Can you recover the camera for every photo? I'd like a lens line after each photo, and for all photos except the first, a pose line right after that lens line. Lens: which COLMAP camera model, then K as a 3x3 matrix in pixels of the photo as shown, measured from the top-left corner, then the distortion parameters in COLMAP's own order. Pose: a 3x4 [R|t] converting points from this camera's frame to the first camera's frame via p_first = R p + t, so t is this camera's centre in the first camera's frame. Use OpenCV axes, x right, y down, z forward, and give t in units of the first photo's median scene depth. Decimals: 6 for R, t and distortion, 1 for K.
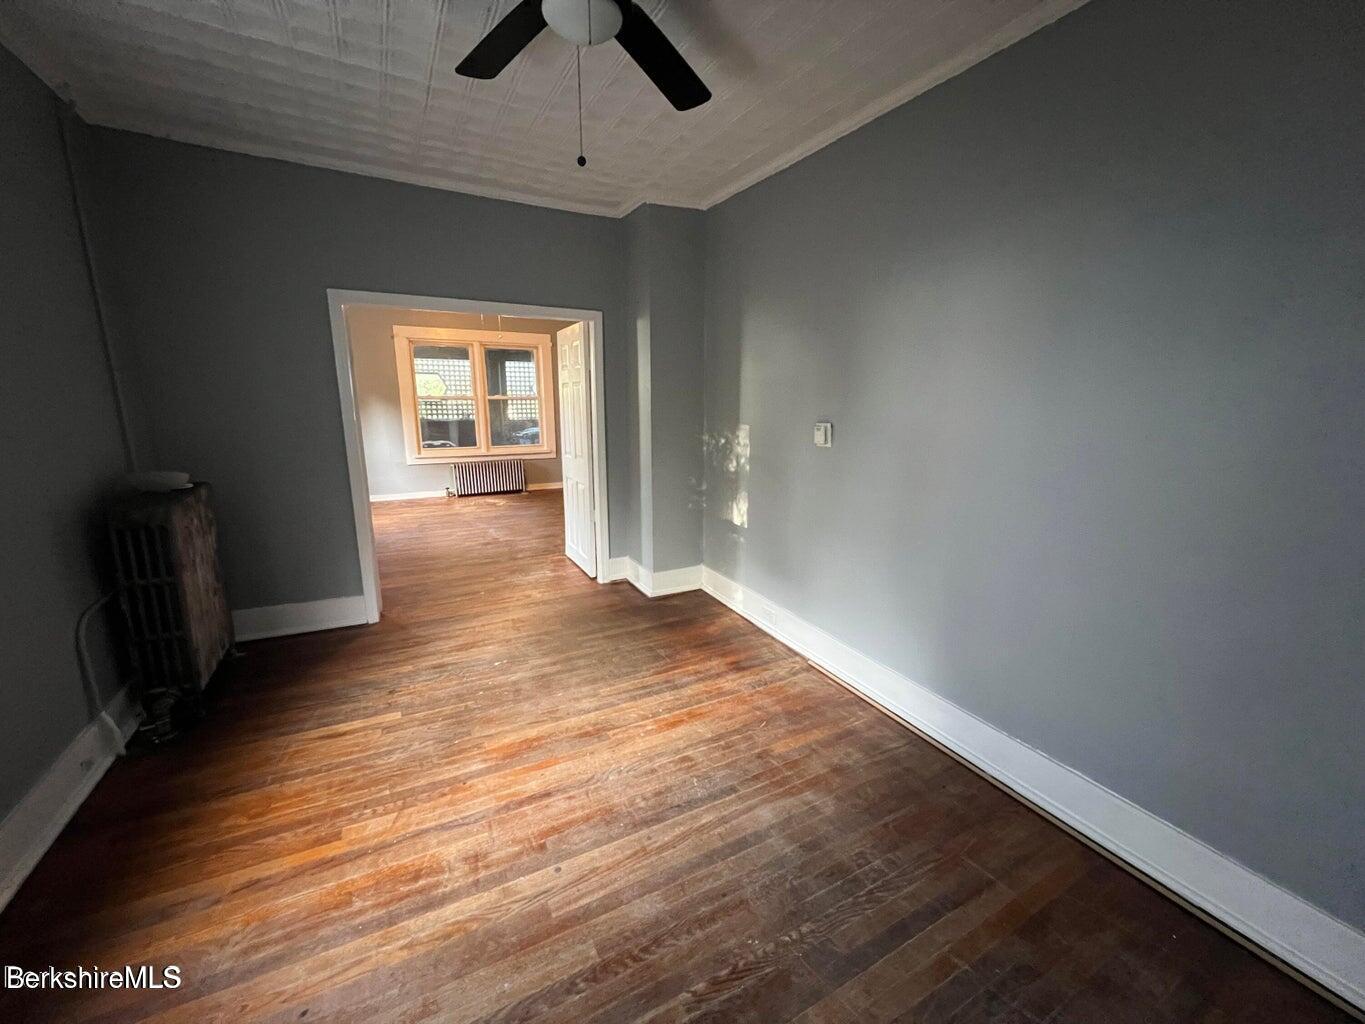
lens RADIAL K [[544.0, 0, 682.5], [0, 544.0, 512.0], [0, 0, 1]] dist [-0.001652, -0.000037]
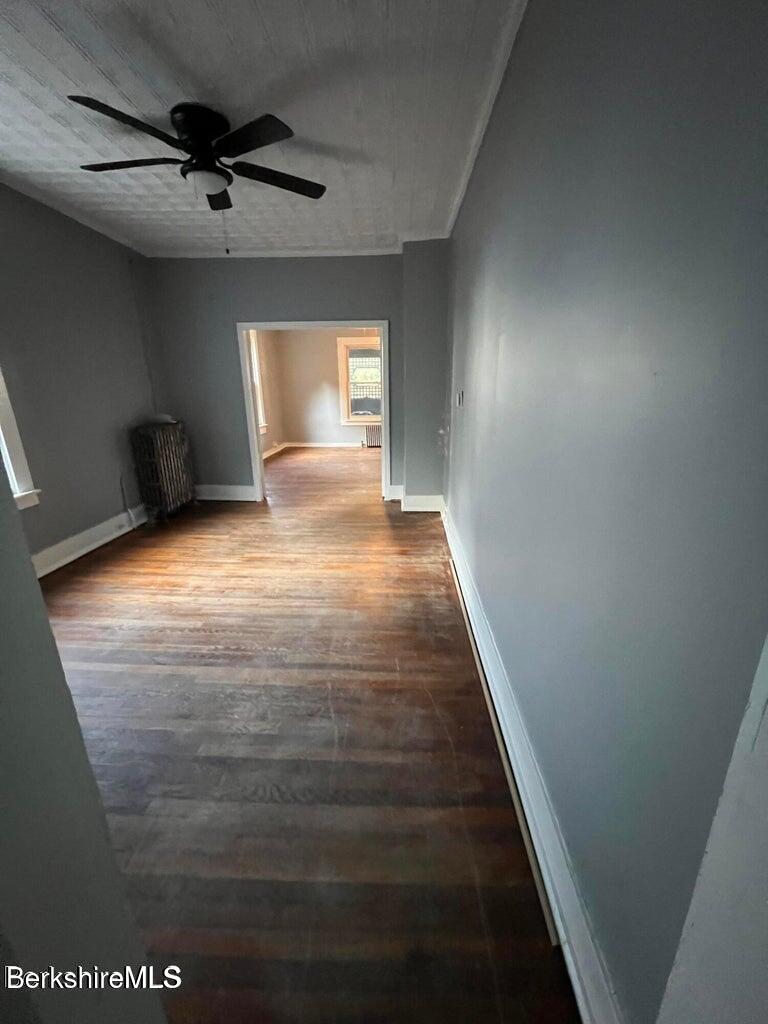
lens RADIAL K [[408.1, 0, 384.0], [0, 408.1, 512.0], [0, 0, 1]] dist [-0.001652, -0.000037]
pose [[0.861977, 0.136239, -0.488298, 0.801420], [-0.089430, 0.988971, 0.118063, 0.047941], [0.498998, -0.058099, 0.864654, -0.039680]]
